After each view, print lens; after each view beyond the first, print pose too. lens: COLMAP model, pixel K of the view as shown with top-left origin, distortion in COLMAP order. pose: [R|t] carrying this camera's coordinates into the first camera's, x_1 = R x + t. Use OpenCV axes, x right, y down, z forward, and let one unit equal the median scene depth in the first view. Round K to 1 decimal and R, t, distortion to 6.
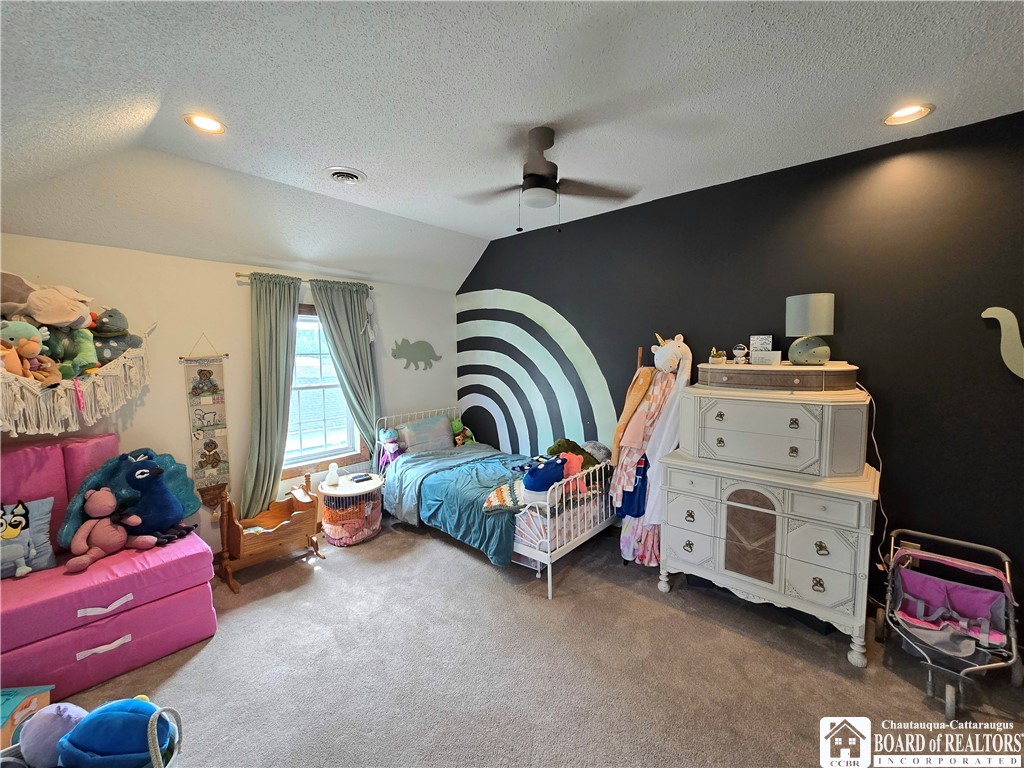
lens RADIAL K [[417.5, 0, 511.4], [0, 417.5, 381.3], [0, 0, 1]] dist [-0.004825, -0.000121]
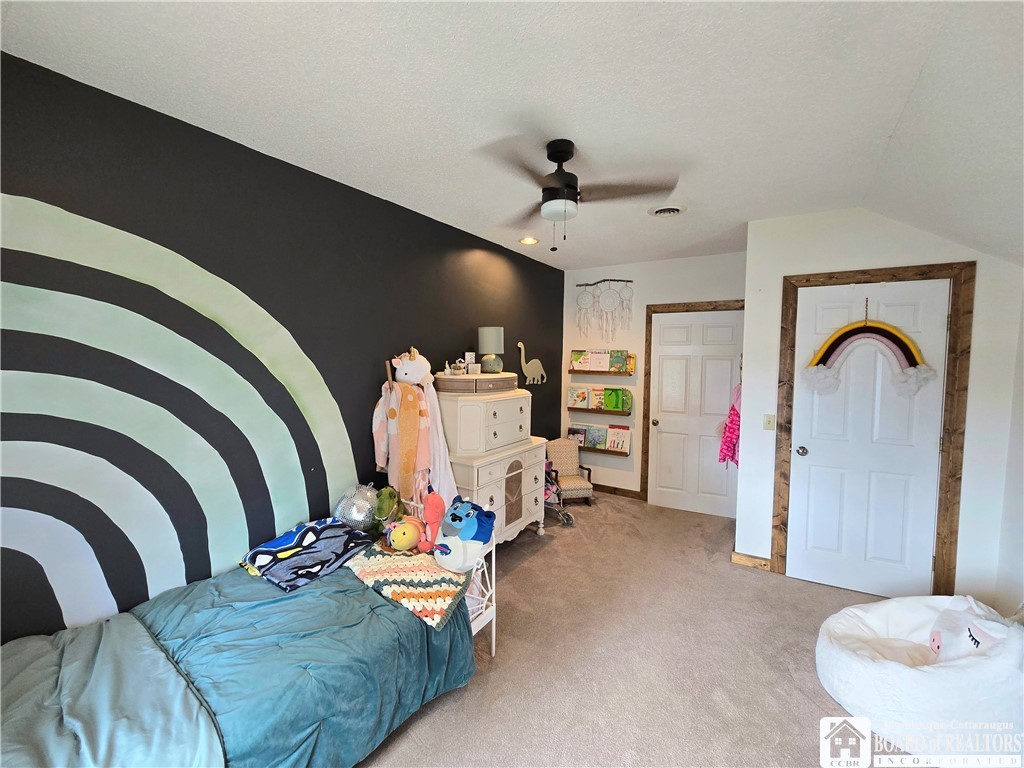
lens RADIAL K [[417.5, 0, 511.1], [0, 417.5, 381.8], [0, 0, 1]] dist [-0.004825, -0.000121]
pose [[-0.131478, -0.060990, 0.989441, -0.766329], [0.061219, 0.995701, 0.069511, -0.104019], [-0.989427, 0.069712, -0.127179, 1.079477]]
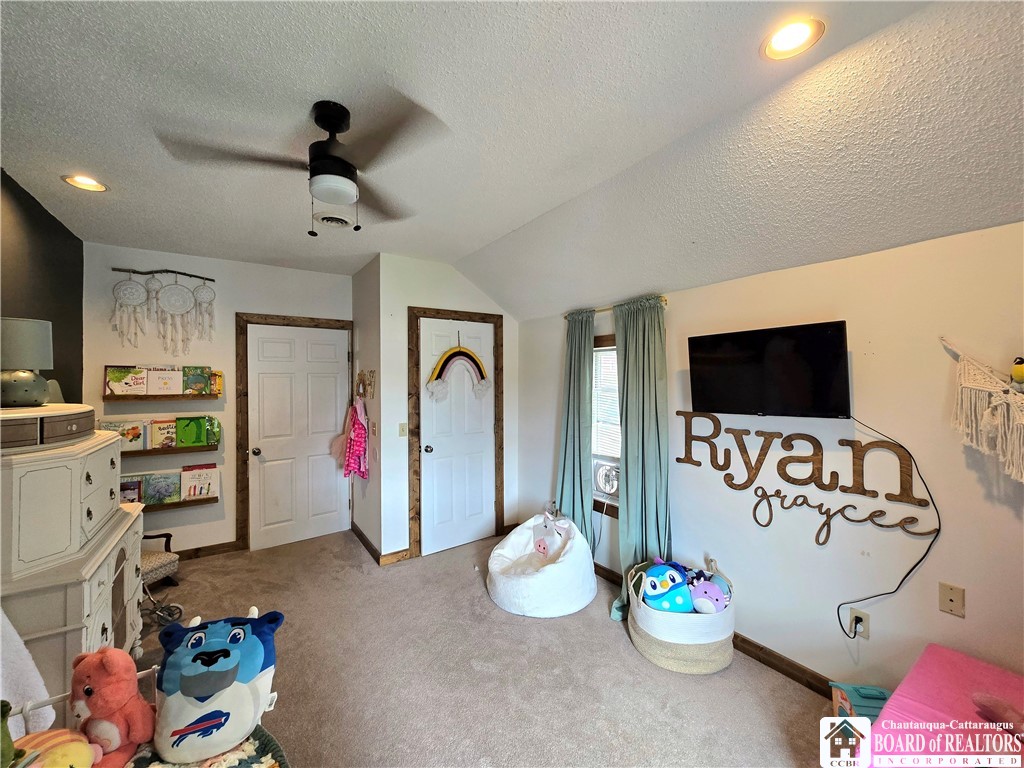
lens RADIAL K [[417.5, 0, 509.8], [0, 417.5, 380.7], [0, 0, 1]] dist [-0.004825, -0.000121]
pose [[-0.960840, 0.001388, 0.277100, -0.379406], [0.023556, 0.996777, 0.076686, -0.121807], [-0.276101, 0.080210, -0.957776, 1.450209]]
